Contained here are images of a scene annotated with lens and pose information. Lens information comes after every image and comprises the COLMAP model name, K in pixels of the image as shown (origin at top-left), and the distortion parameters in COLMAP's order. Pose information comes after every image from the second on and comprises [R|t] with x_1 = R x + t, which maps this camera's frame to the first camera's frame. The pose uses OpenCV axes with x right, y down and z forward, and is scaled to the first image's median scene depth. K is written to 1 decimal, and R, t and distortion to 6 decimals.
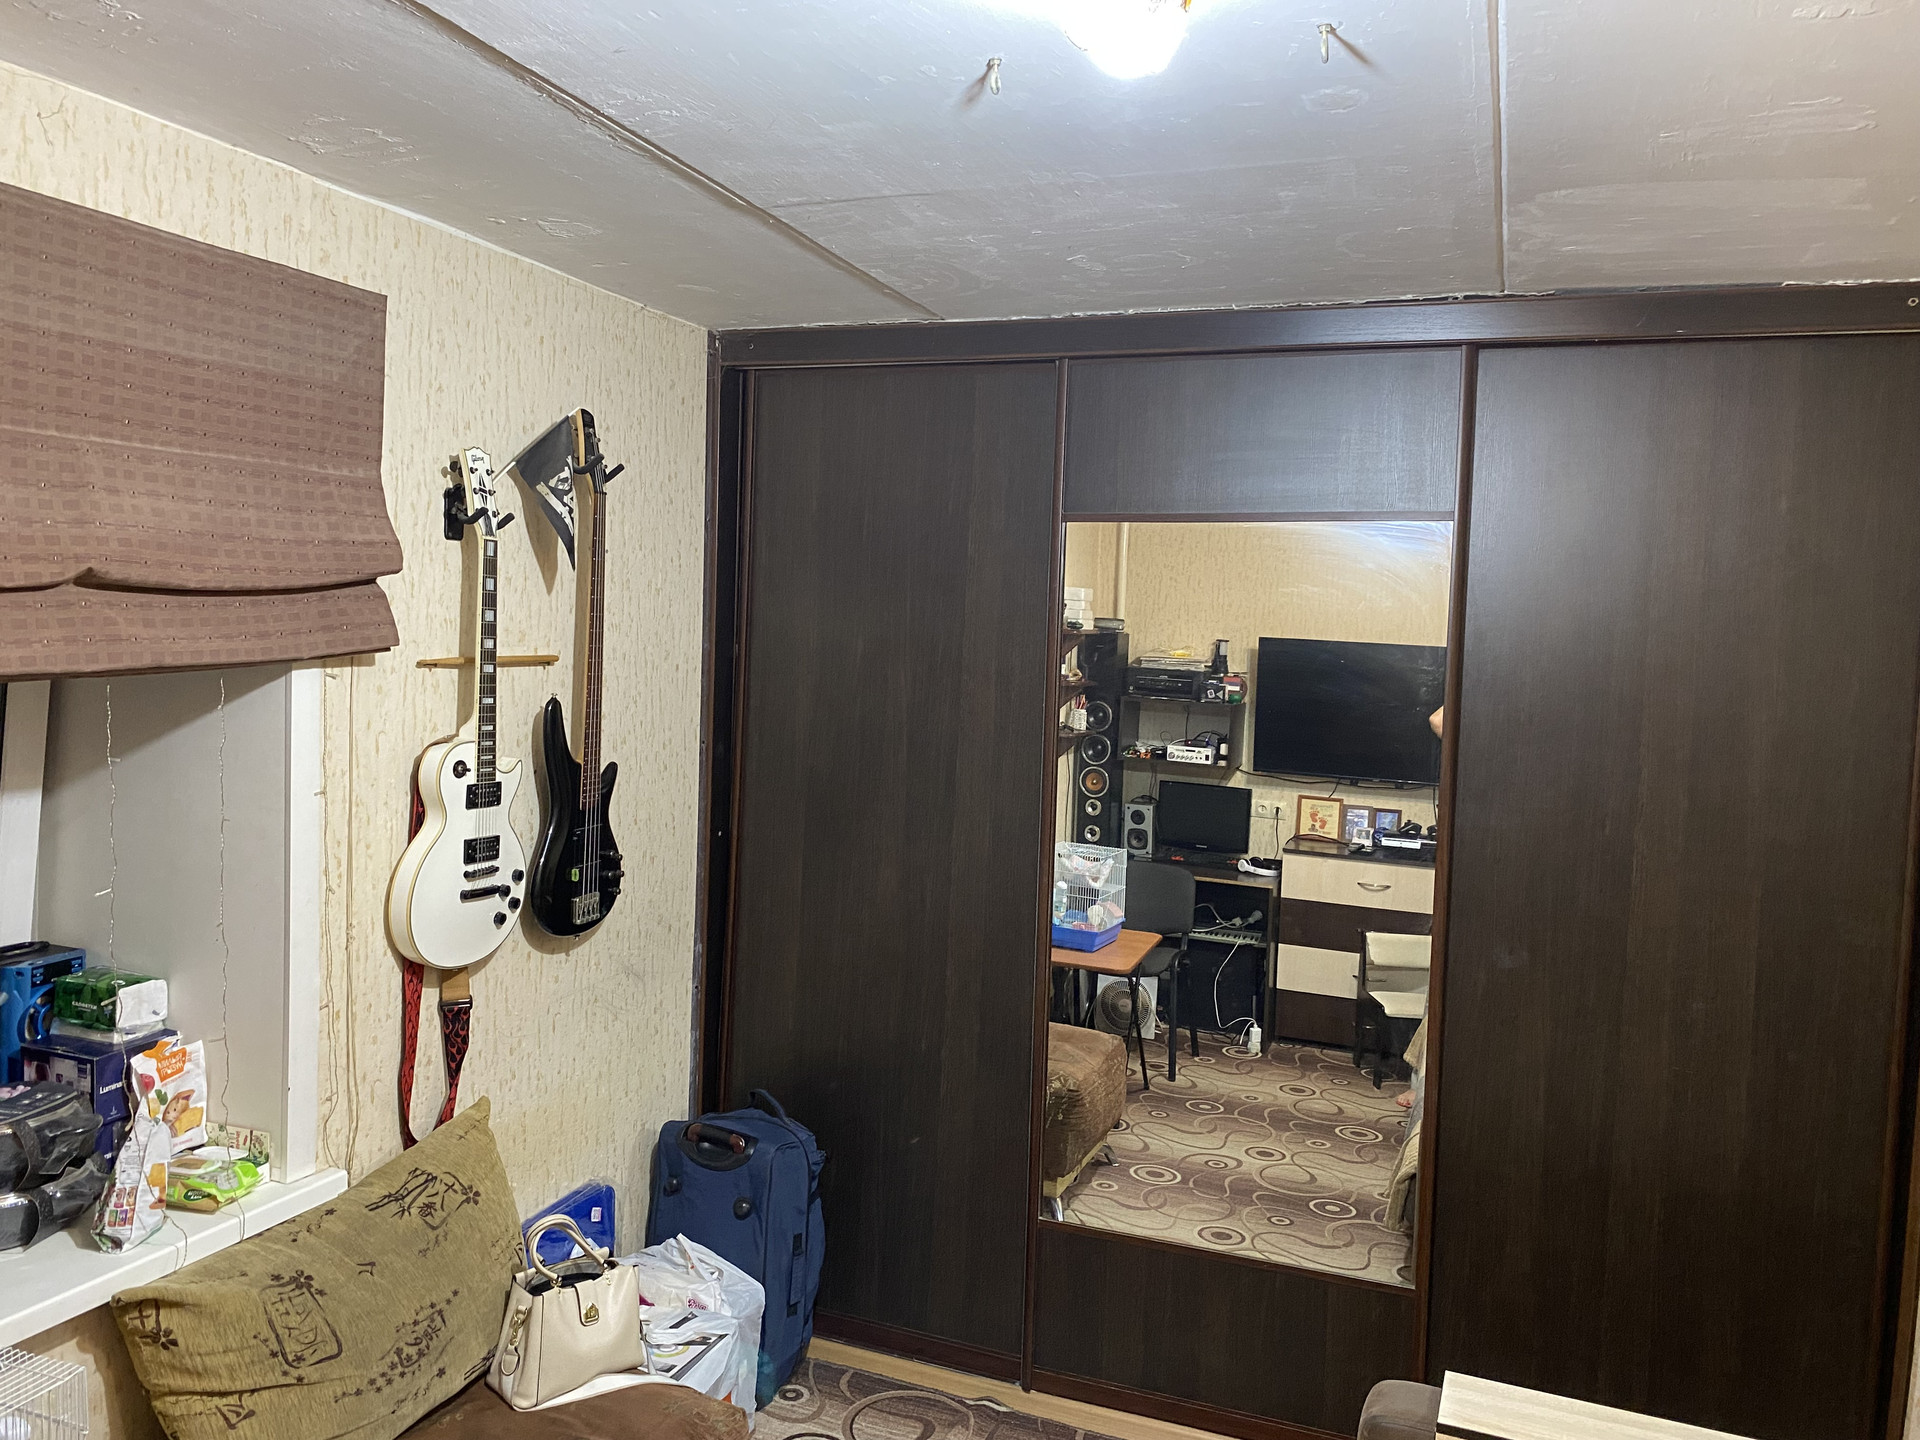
lens RADIAL K [[1447.3, 0, 950.9], [0, 1447.3, 716.7], [0, 0, 1]] dist [0.001390, -0.002542]
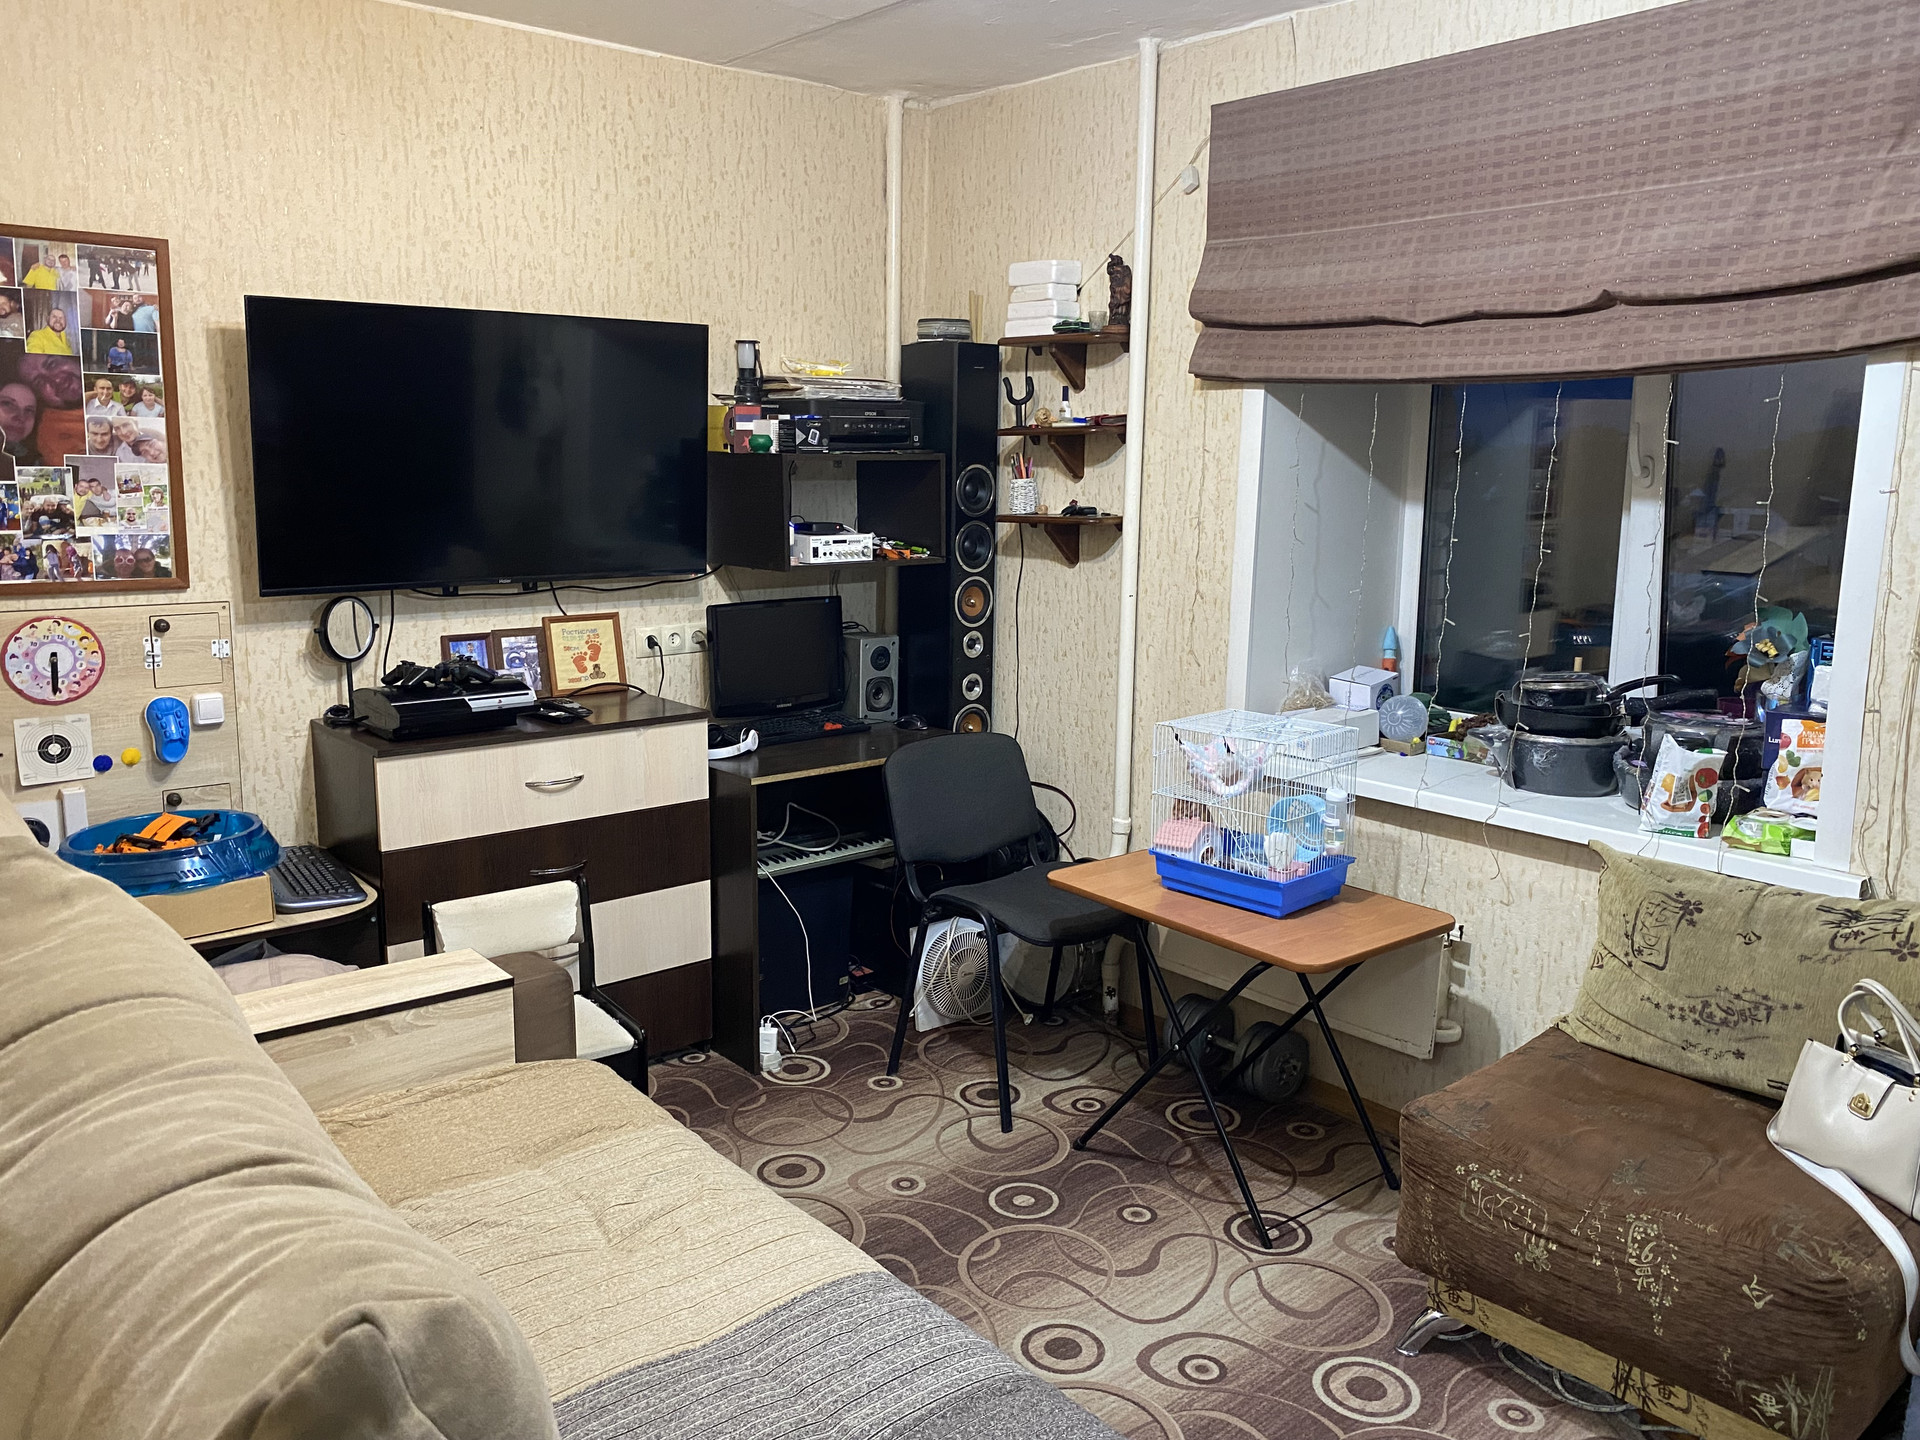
lens RADIAL K [[1447.3, 0, 953.4], [0, 1447.3, 720.4], [0, 0, 1]] dist [0.001390, -0.002542]
pose [[-0.466954, 0.113275, -0.876996, 0.799429], [-0.082251, 0.981898, 0.170619, 0.096544], [0.880448, 0.151805, -0.449184, 0.966599]]
